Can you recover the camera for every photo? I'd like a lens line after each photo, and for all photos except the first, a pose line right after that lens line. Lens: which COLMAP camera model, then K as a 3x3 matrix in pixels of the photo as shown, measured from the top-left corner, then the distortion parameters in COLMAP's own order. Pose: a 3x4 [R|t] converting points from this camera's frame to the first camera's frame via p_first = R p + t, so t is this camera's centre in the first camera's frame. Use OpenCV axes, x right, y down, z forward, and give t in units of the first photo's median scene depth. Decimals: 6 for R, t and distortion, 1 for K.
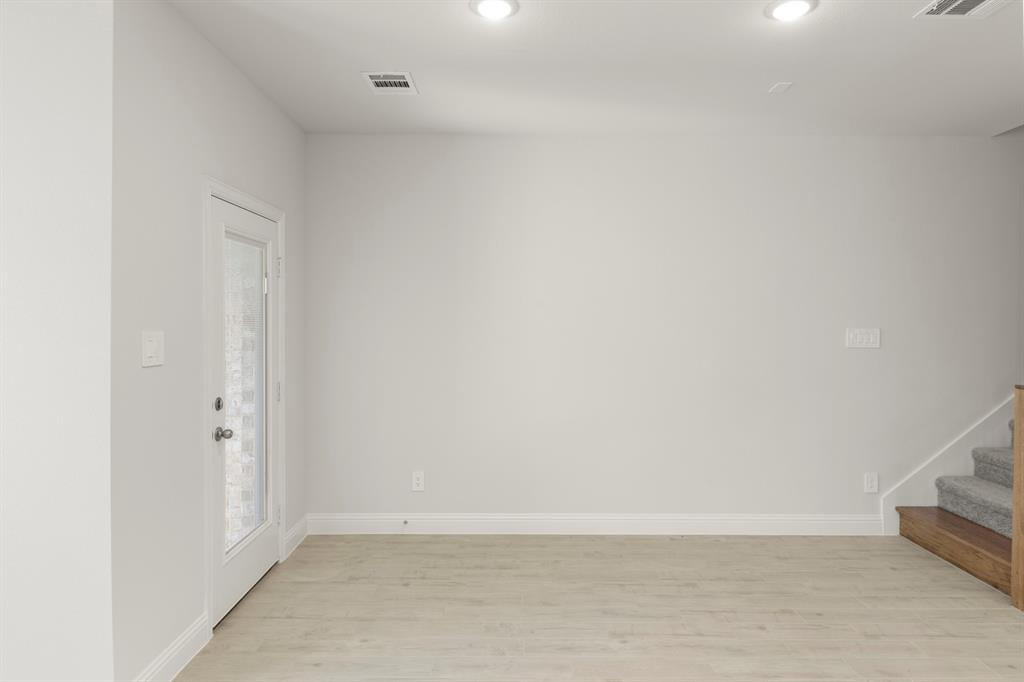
lens RADIAL K [[656.7, 0, 547.8], [0, 656.7, 317.8], [0, 0, 1]] dist [-0.003351, -0.000686]
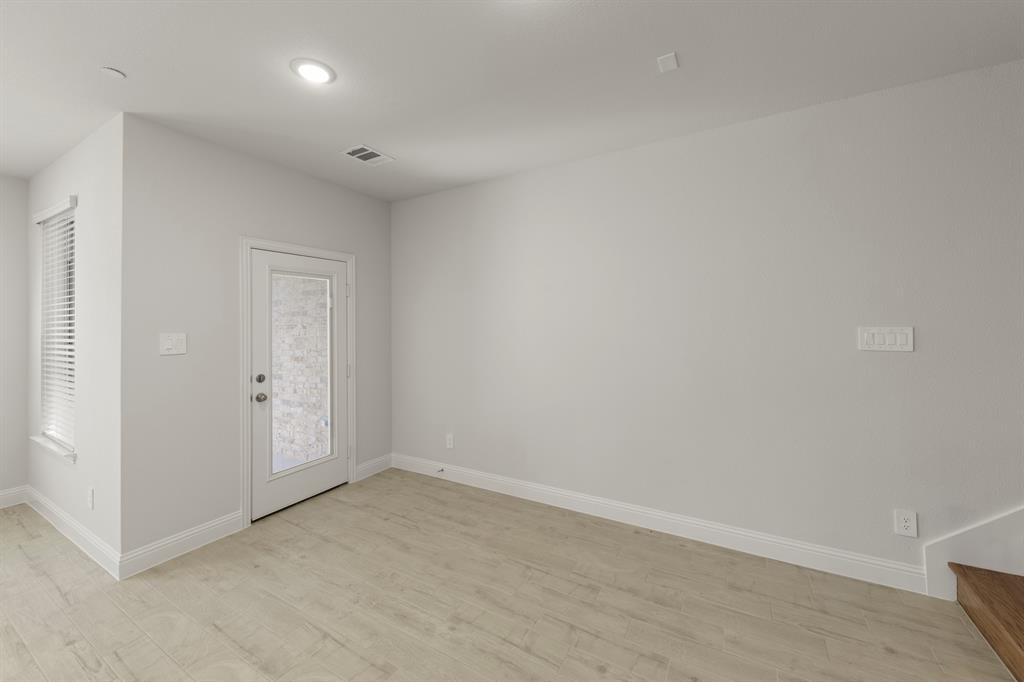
lens RADIAL K [[422.3, 0, 550.5], [0, 422.3, 306.1], [0, 0, 1]] dist [-0.000919, -0.001937]
pose [[0.838326, -0.031727, -0.544245, 0.500109], [0.016034, 0.999308, -0.033558, 0.001758], [0.544933, 0.019406, 0.838255, 0.402463]]
